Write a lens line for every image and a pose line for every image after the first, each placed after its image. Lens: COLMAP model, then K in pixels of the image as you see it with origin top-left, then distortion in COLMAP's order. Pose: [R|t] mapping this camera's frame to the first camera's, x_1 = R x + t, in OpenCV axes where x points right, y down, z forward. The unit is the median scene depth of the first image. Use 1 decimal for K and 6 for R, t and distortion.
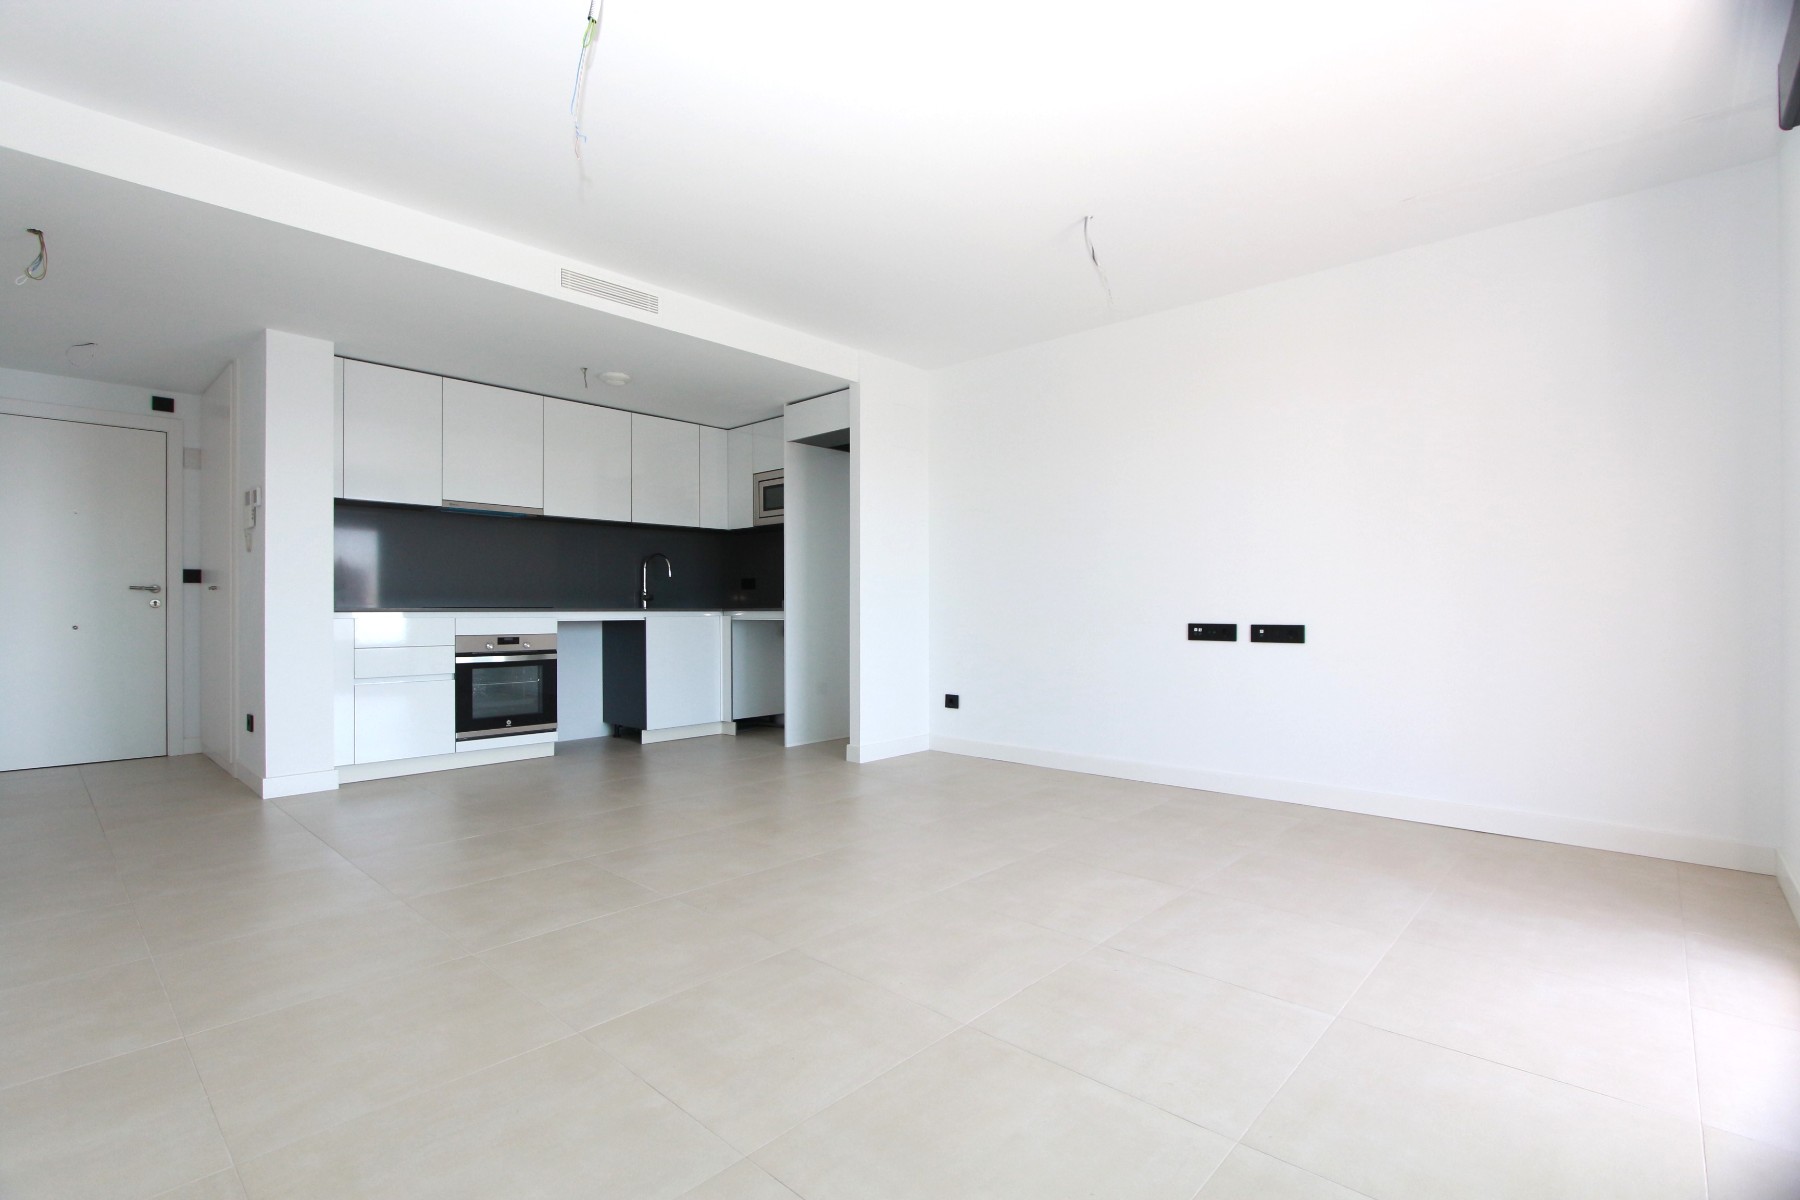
lens RADIAL K [[826.8, 0, 894.9], [0, 826.8, 605.9], [0, 0, 1]] dist [-0.017889, 0.000254]
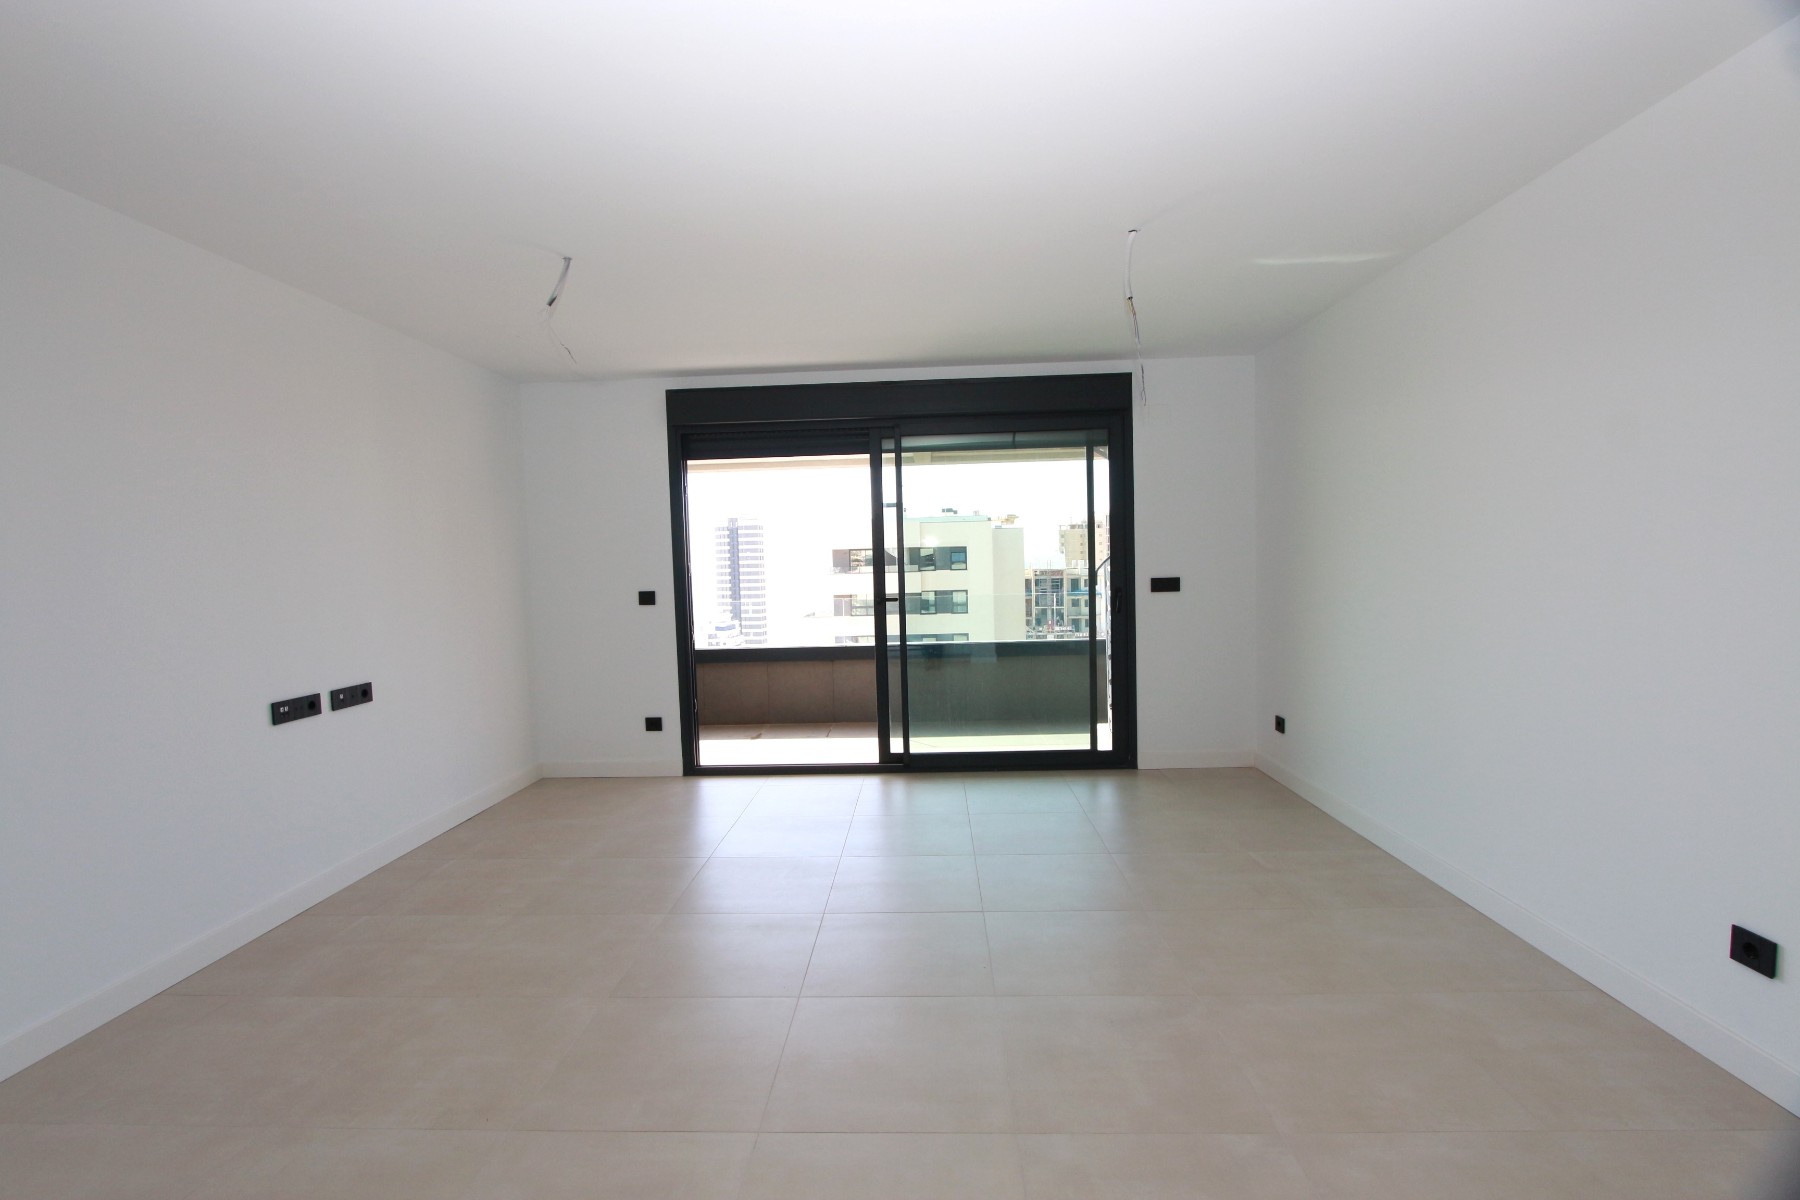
lens RADIAL K [[826.8, 0, 894.9], [0, 826.8, 605.9], [0, 0, 1]] dist [-0.017889, 0.000254]
pose [[-0.648297, -0.018132, 0.761172, -0.456346], [0.030044, 0.998329, 0.049371, -0.068788], [-0.760795, 0.054876, -0.646668, 0.832698]]
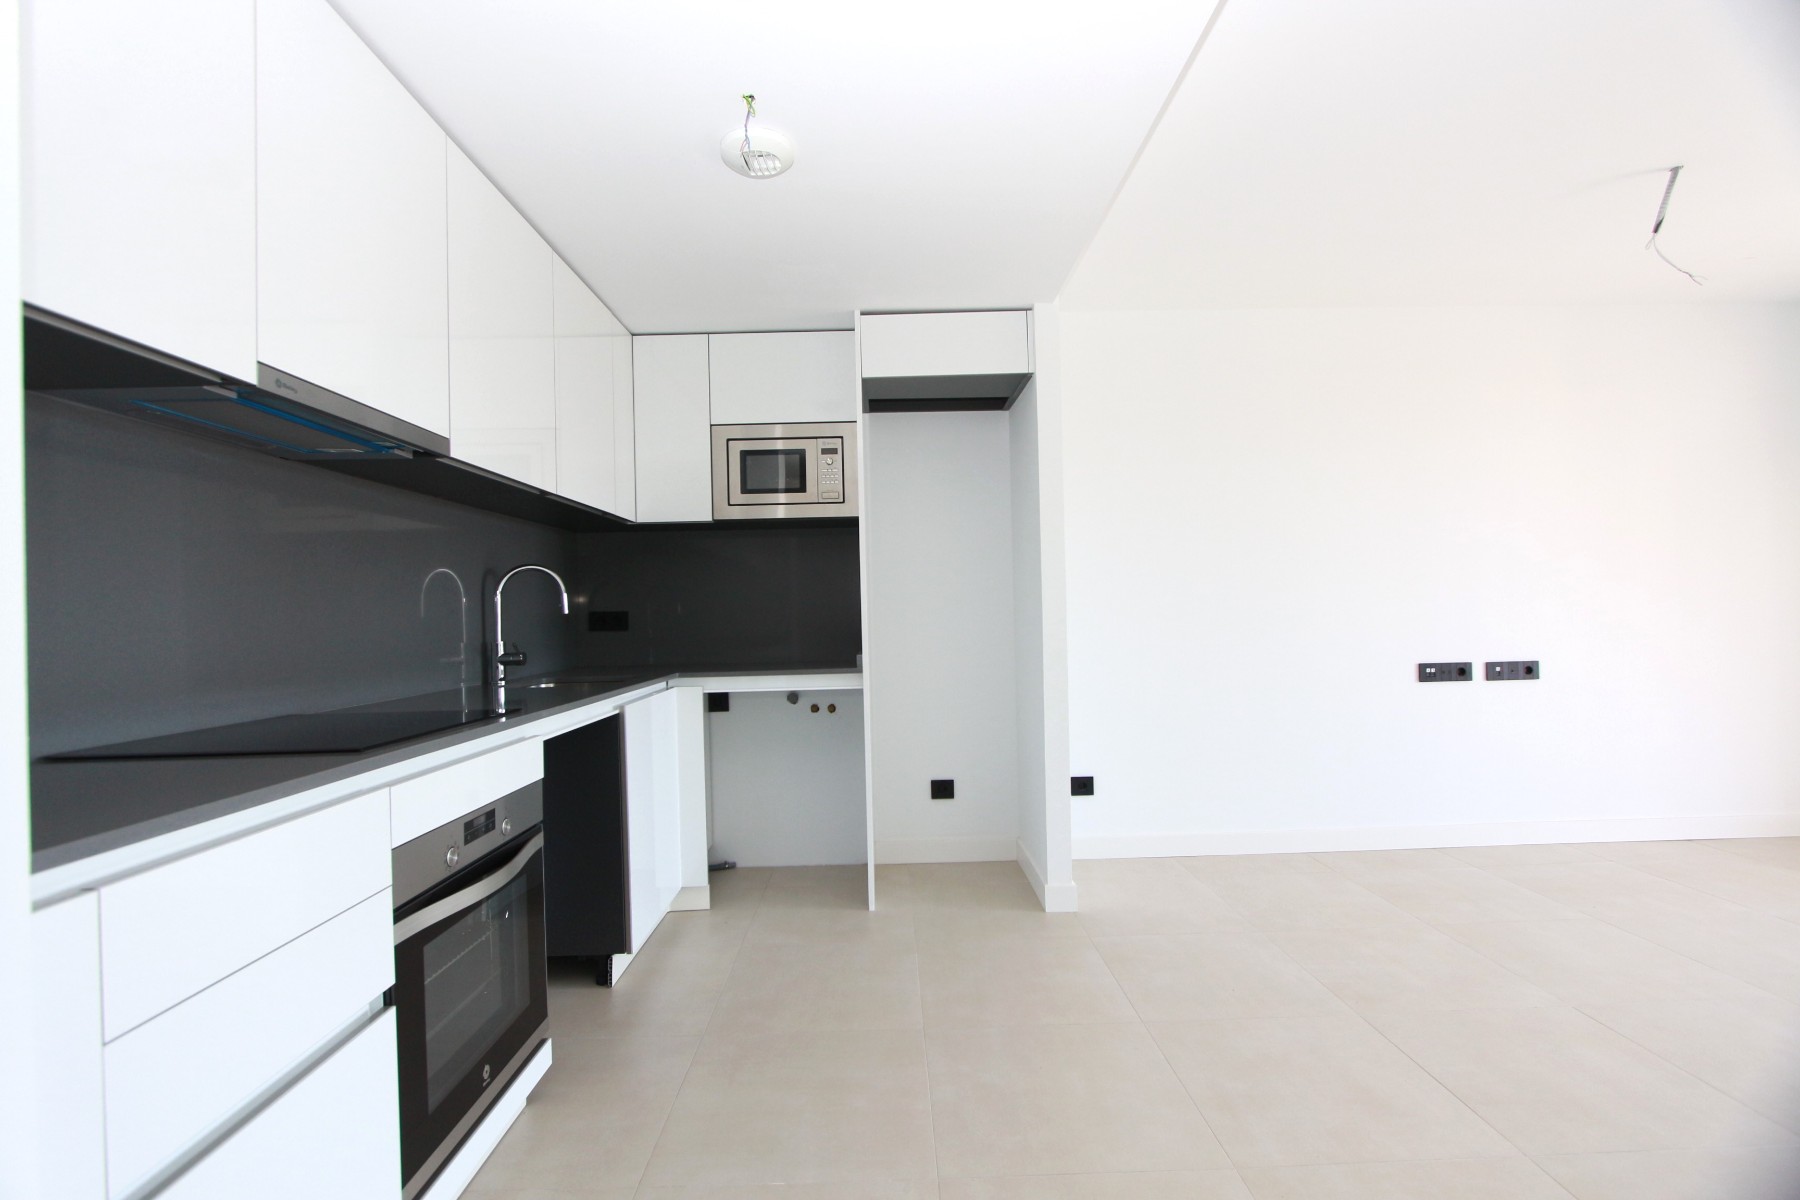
lens RADIAL K [[826.8, 0, 894.9], [0, 826.8, 605.9], [0, 0, 1]] dist [-0.017889, 0.000254]
pose [[0.723723, -0.009952, 0.690019, -0.532714], [0.020227, 0.999772, -0.006795, -0.037143], [-0.689794, 0.018874, 0.723759, 0.595186]]
